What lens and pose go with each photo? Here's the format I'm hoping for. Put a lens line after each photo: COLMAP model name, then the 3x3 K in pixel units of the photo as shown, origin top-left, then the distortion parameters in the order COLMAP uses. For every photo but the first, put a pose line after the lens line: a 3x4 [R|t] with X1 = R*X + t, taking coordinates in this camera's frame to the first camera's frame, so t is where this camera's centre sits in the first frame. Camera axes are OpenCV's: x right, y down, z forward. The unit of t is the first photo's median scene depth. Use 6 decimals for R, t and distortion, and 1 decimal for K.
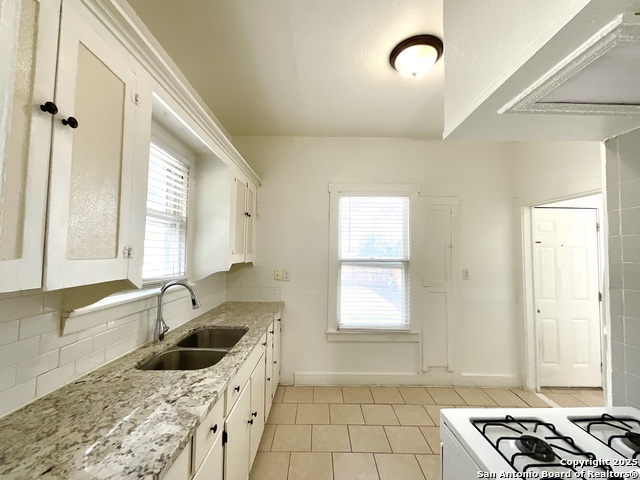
lens RADIAL K [[257.2, 0, 320.6], [0, 257.2, 241.8], [0, 0, 1]] dist [-0.002077, 0.000495]
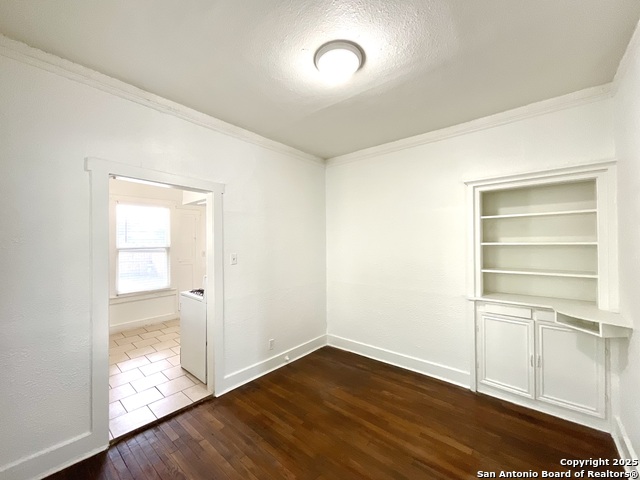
lens RADIAL K [[257.2, 0, 317.8], [0, 257.2, 241.0], [0, 0, 1]] dist [-0.002077, 0.000495]
pose [[0.652547, -0.016338, 0.757572, -0.296906], [-0.018208, 0.999141, 0.037232, -0.048606], [-0.757529, -0.038090, 0.651689, -0.829632]]
